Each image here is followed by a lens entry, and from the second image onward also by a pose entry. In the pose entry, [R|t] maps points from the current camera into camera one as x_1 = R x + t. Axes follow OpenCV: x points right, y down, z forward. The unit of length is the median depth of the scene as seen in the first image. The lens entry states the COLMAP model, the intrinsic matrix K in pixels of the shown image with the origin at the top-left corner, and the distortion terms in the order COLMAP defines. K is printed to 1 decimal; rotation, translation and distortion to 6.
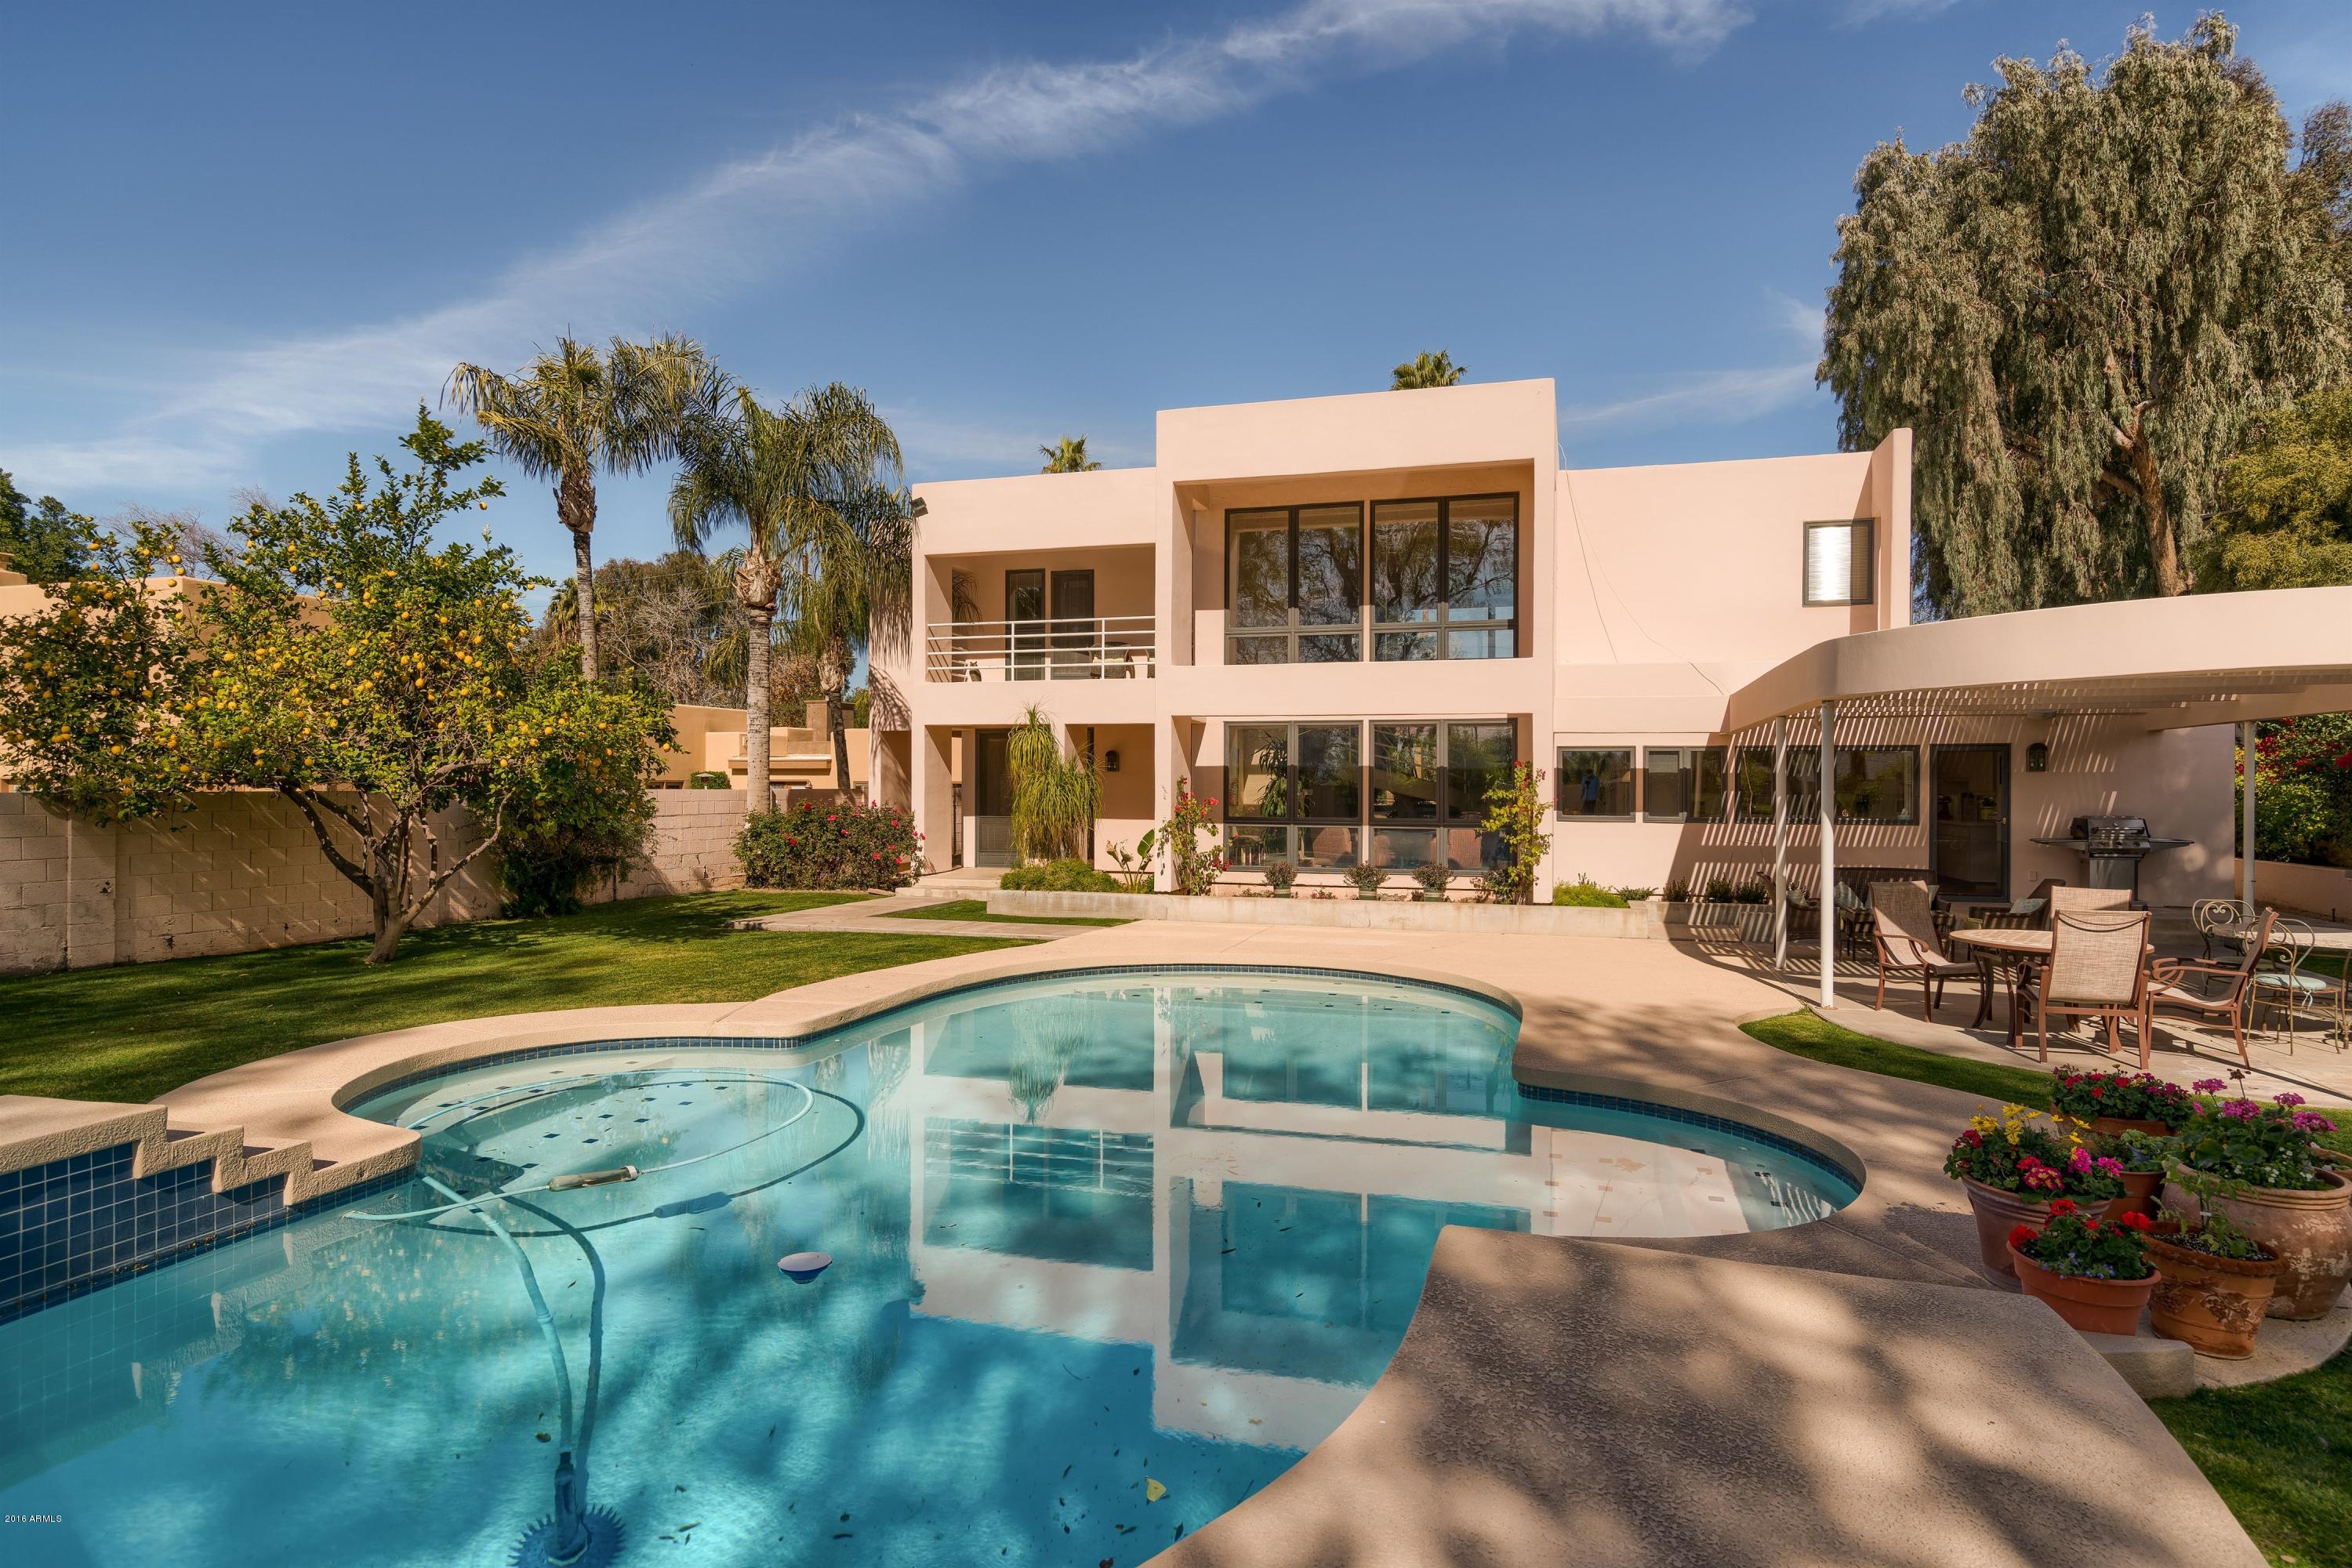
lens RADIAL K [[1216.3, 0, 1181.8], [0, 1216.3, 779.1], [0, 0, 1]] dist [0.002678, -0.000112]
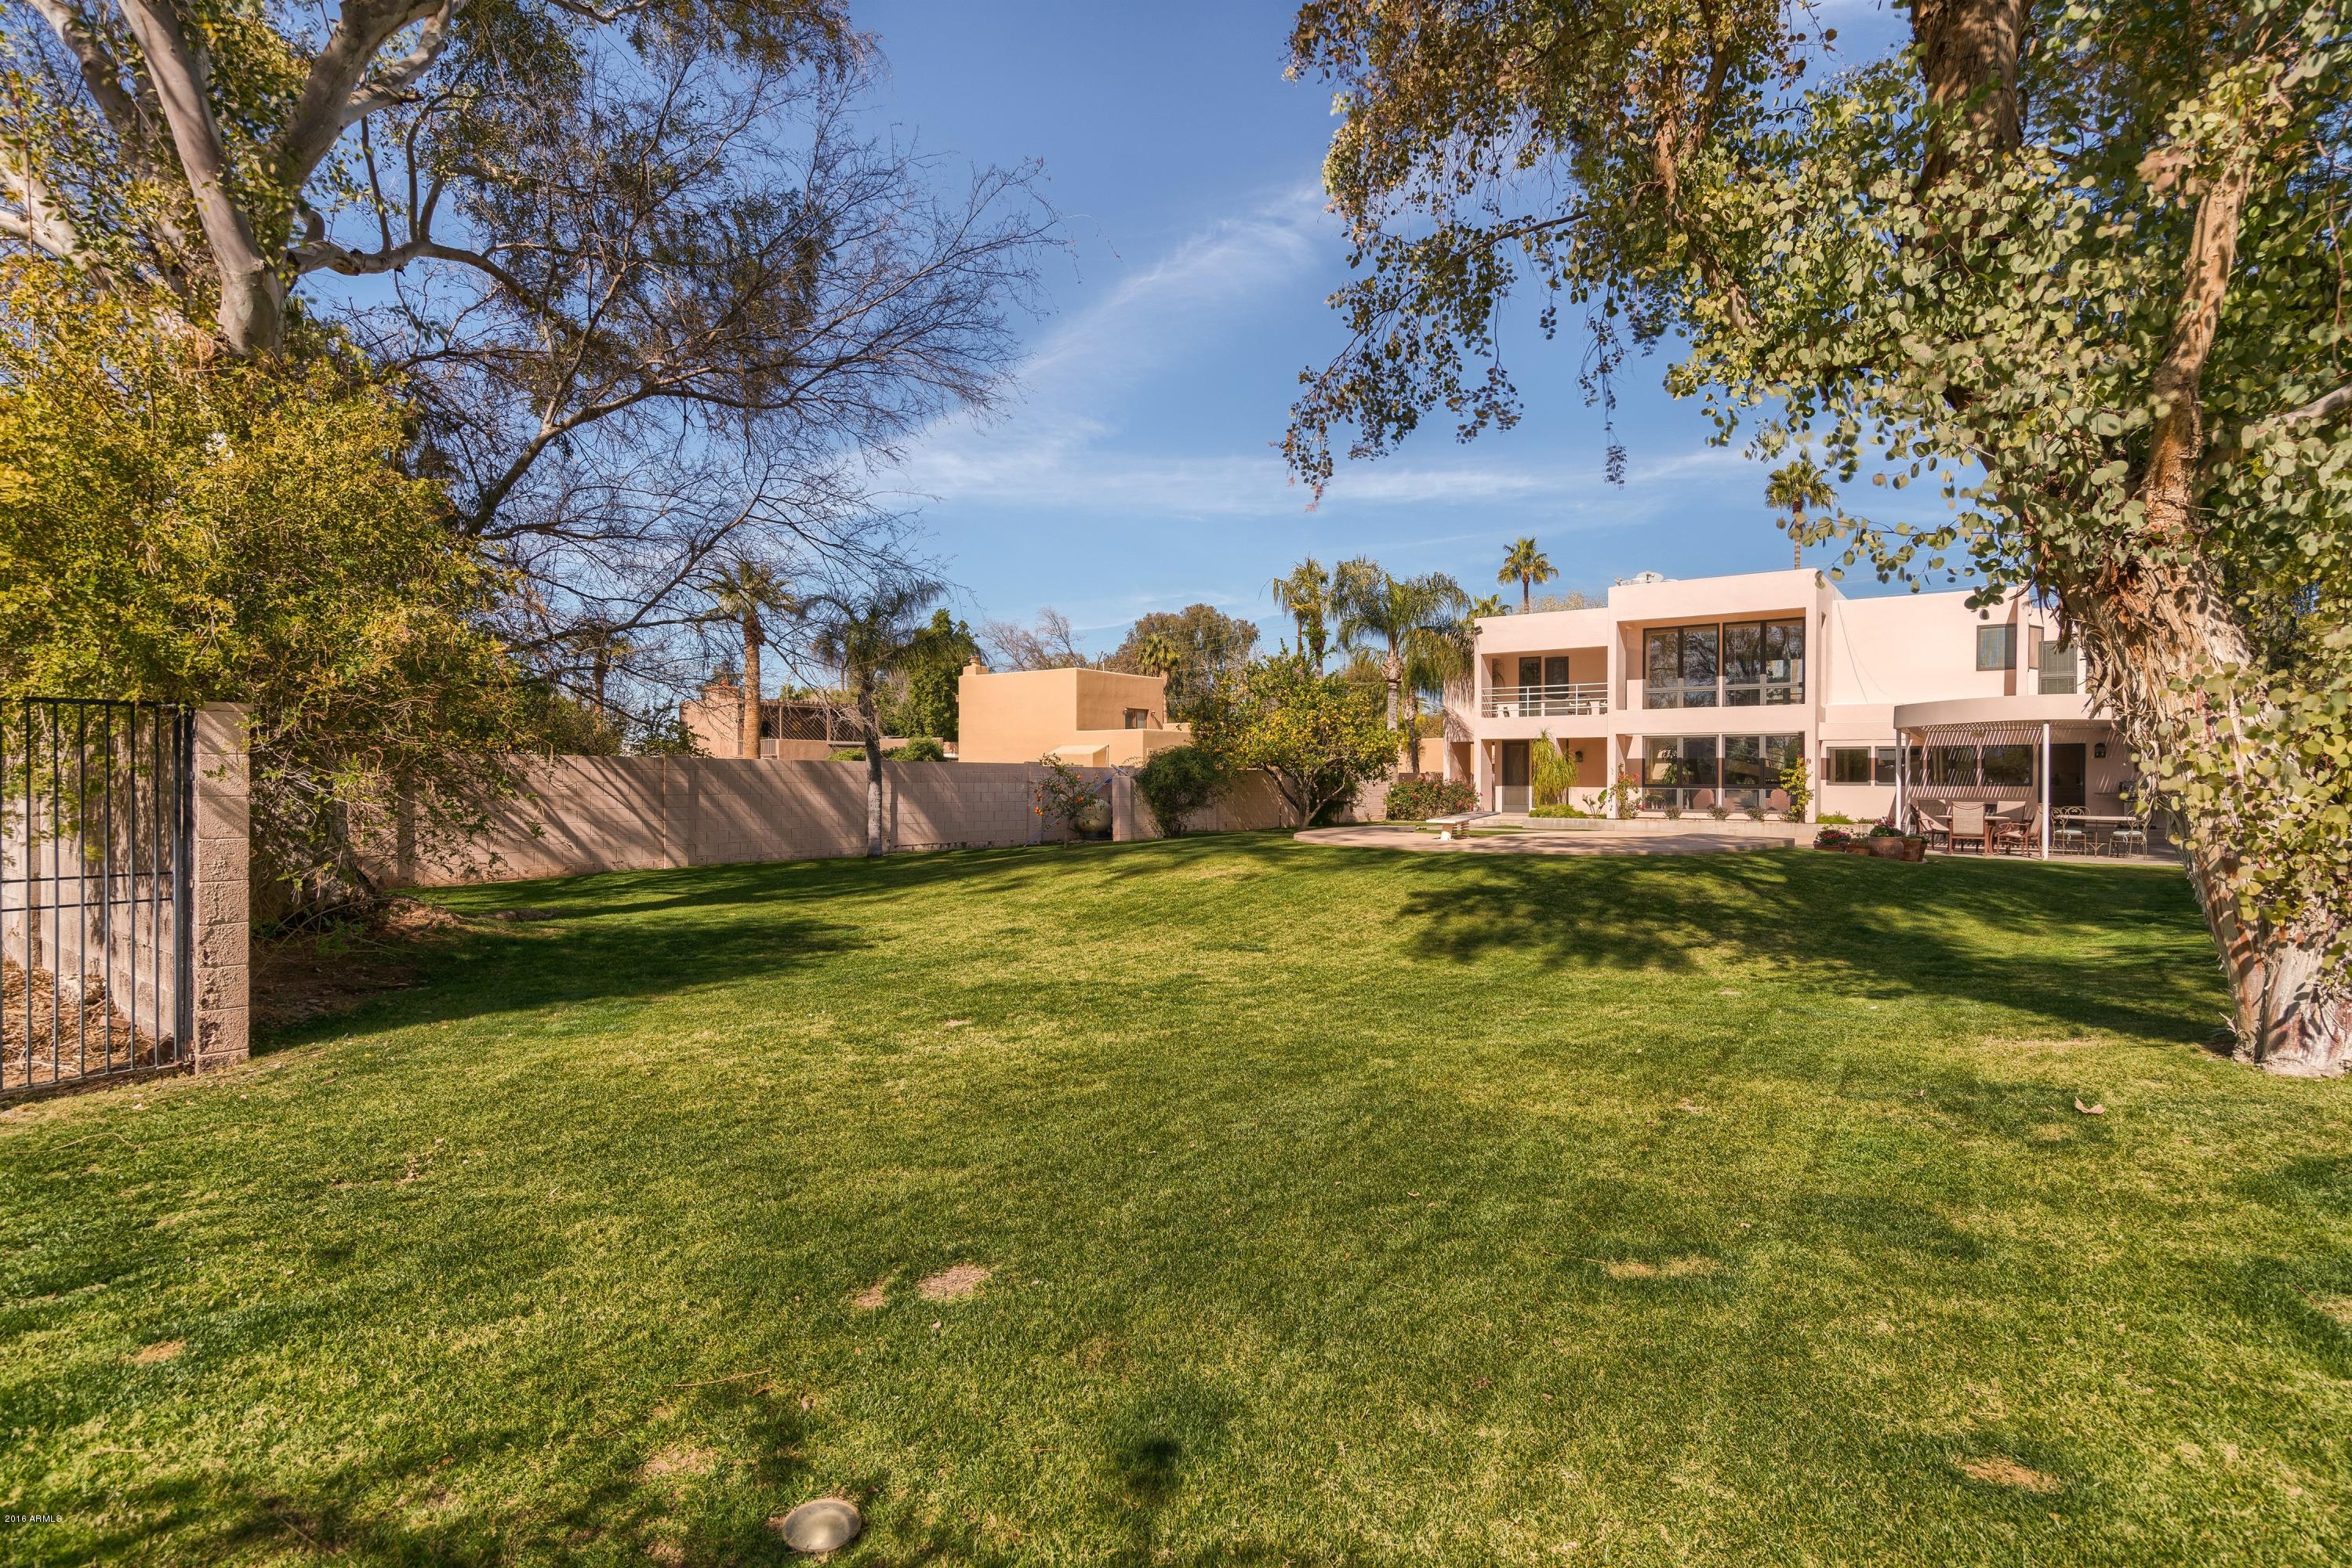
lens RADIAL K [[1216.3, 0, 1157.4], [0, 1216.3, 782.2], [0, 0, 1]] dist [0.002678, -0.000112]
pose [[0.944809, 0.001034, -0.327620, -0.062263], [-0.000554, 0.999999, 0.001560, 0.025011], [0.327621, -0.001292, 0.944808, -1.126176]]
